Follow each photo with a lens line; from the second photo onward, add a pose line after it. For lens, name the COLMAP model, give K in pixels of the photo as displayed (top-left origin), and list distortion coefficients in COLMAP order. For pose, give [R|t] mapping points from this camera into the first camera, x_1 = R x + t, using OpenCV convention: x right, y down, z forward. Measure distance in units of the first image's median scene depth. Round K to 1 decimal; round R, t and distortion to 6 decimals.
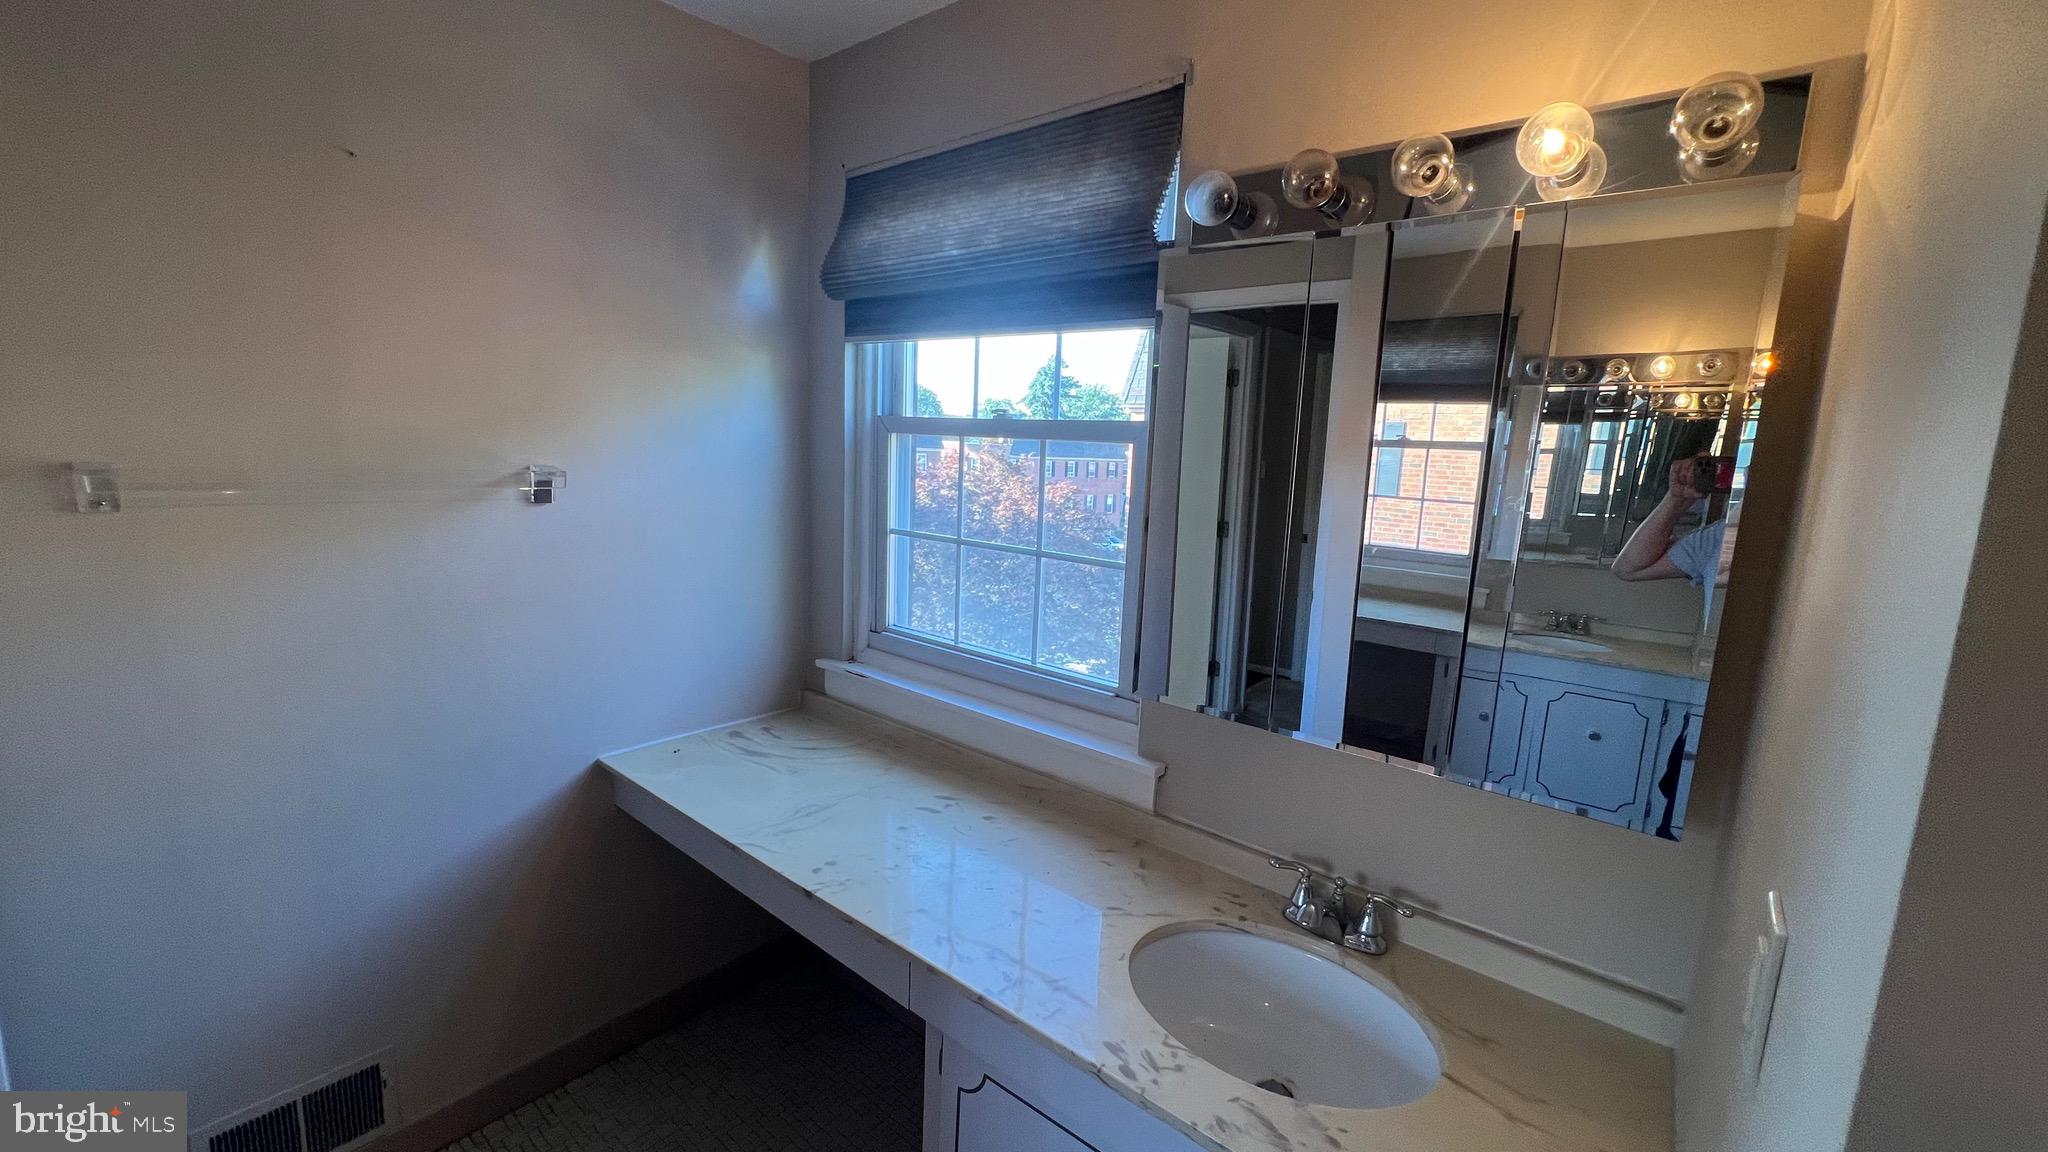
lens RADIAL K [[820.6, 0, 1020.7], [0, 820.6, 571.2], [0, 0, 1]] dist [-0.001255, -0.000236]
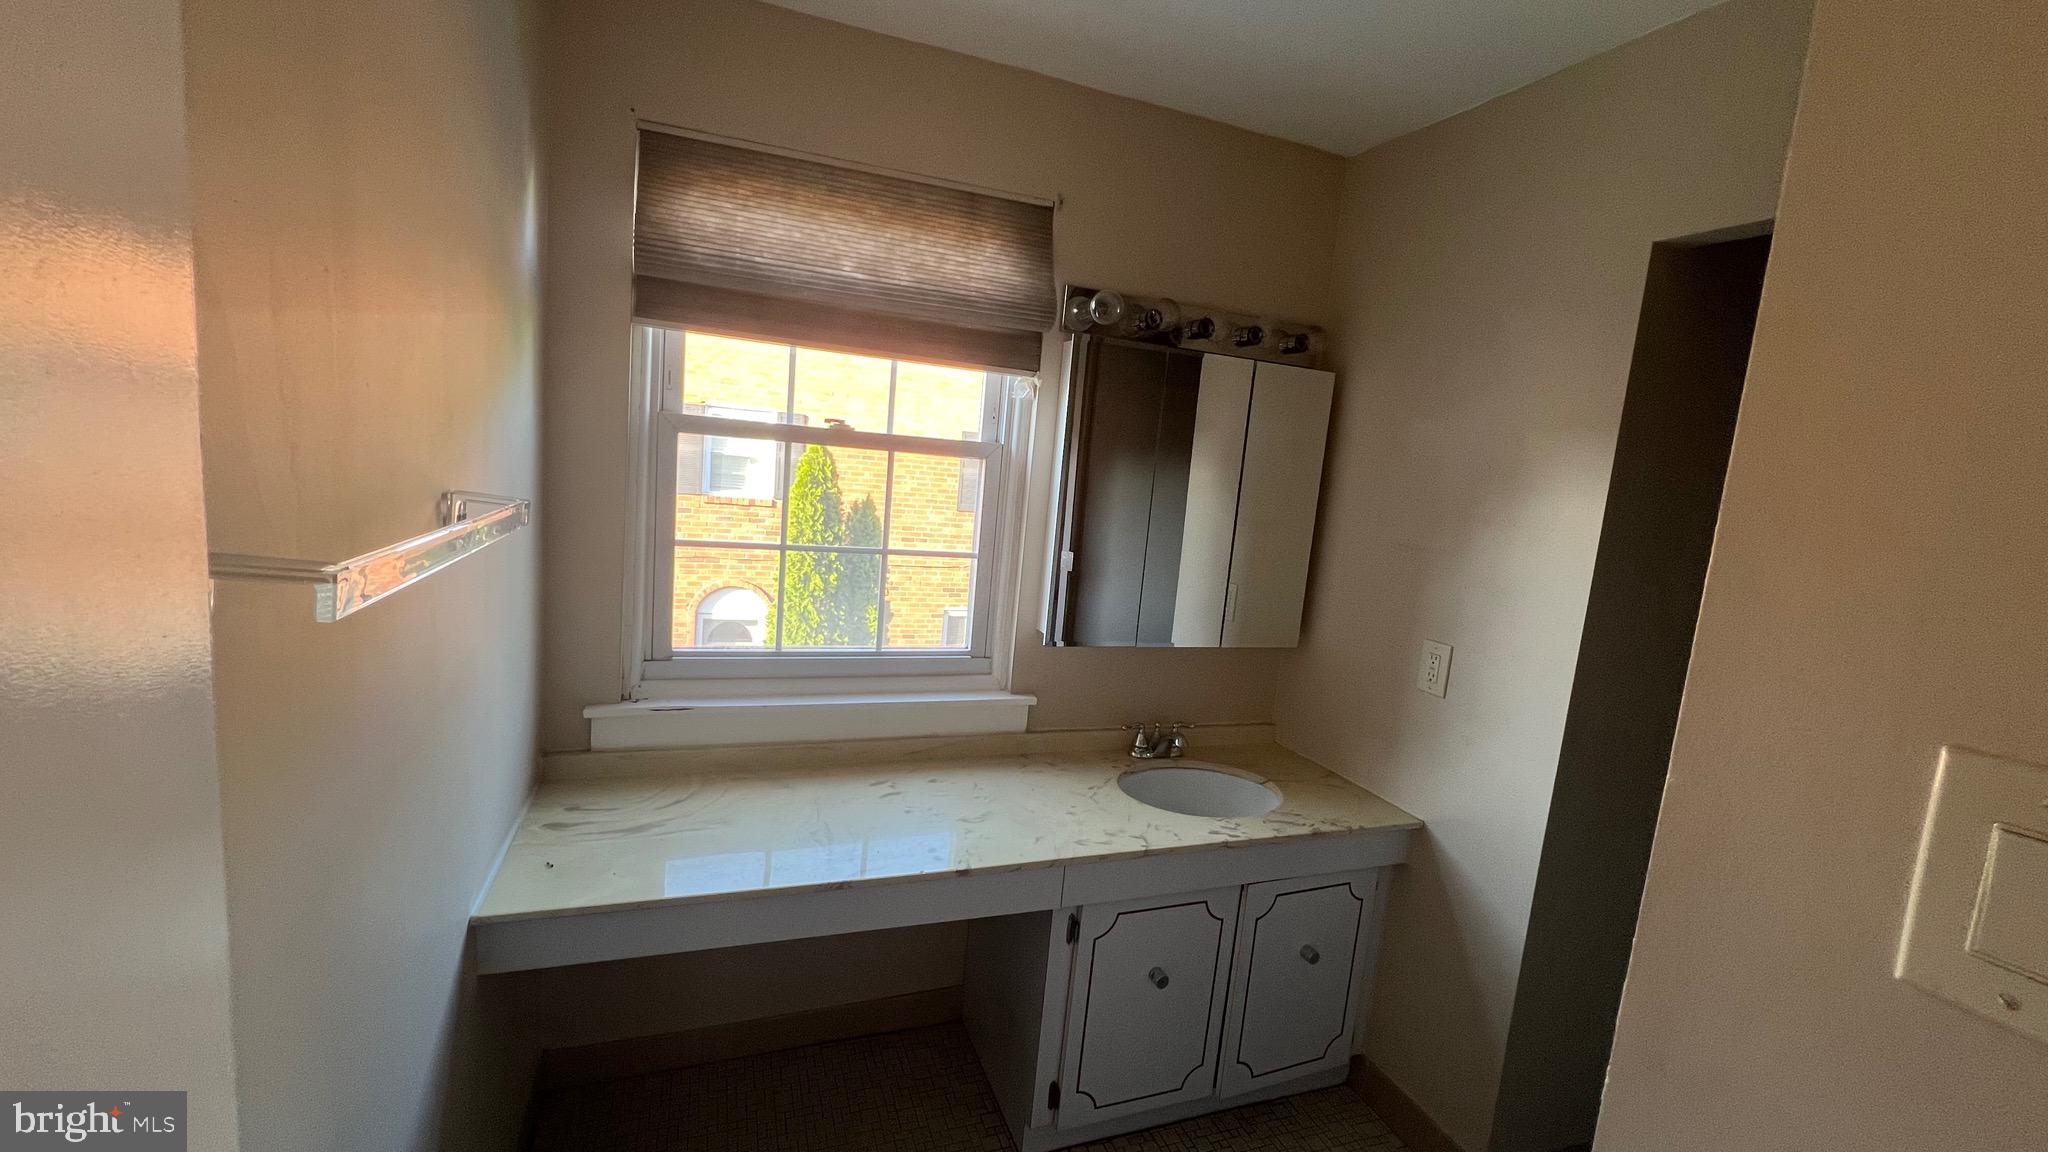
lens RADIAL K [[820.6, 0, 1020.7], [0, 820.6, 571.2], [0, 0, 1]] dist [-0.001255, -0.000236]
pose [[0.497868, -0.118366, 0.859137, -0.948445], [0.067445, 0.992927, 0.097714, -0.102870], [-0.864626, 0.009296, 0.502330, 0.299849]]
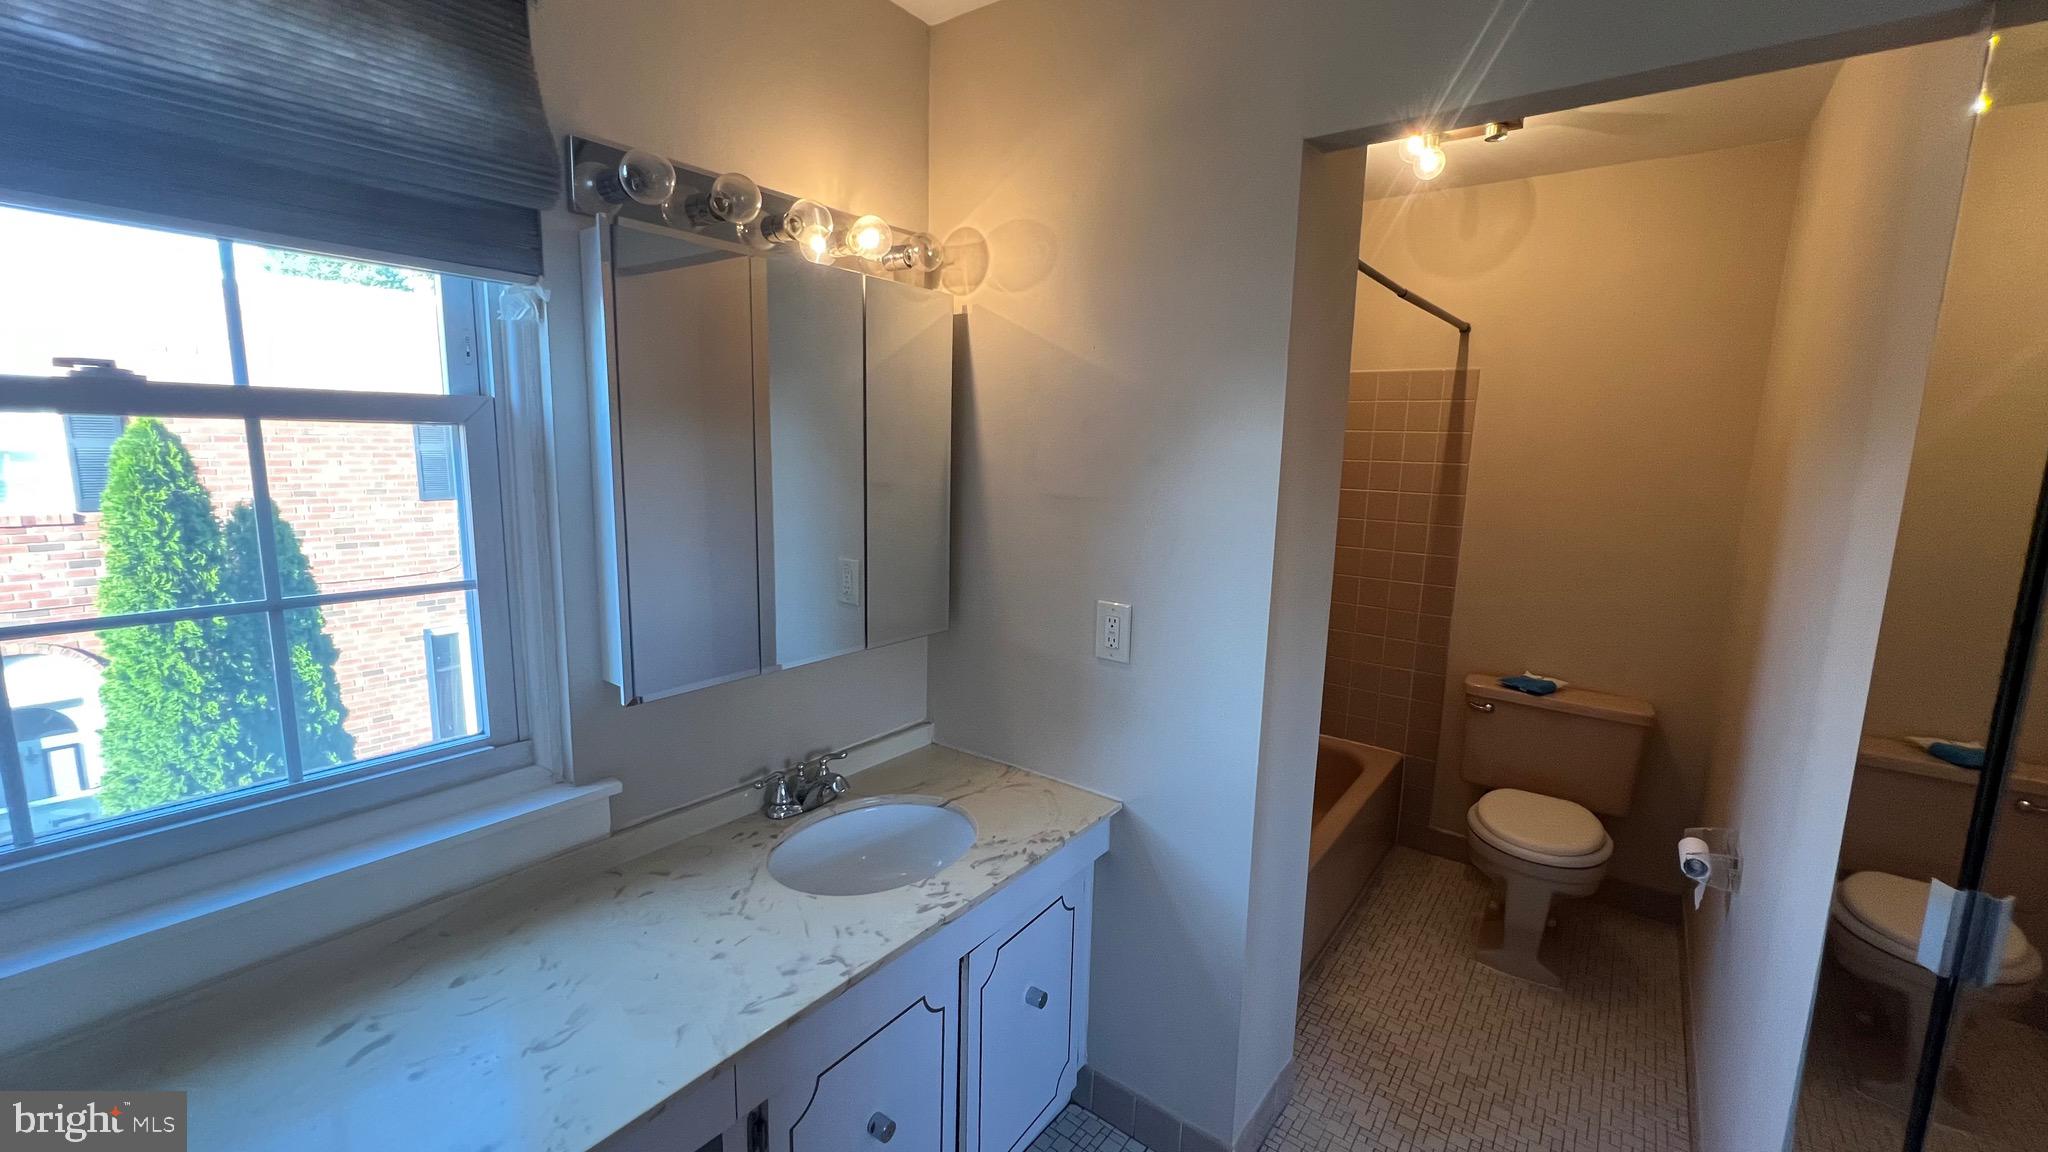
lens RADIAL K [[820.6, 0, 1020.7], [0, 820.6, 571.2], [0, 0, 1]] dist [-0.001255, -0.000236]
pose [[-0.038348, -0.200190, 0.979006, -0.657319], [0.127024, 0.970803, 0.203488, -0.111042], [-0.991158, 0.132161, -0.011800, 0.497892]]
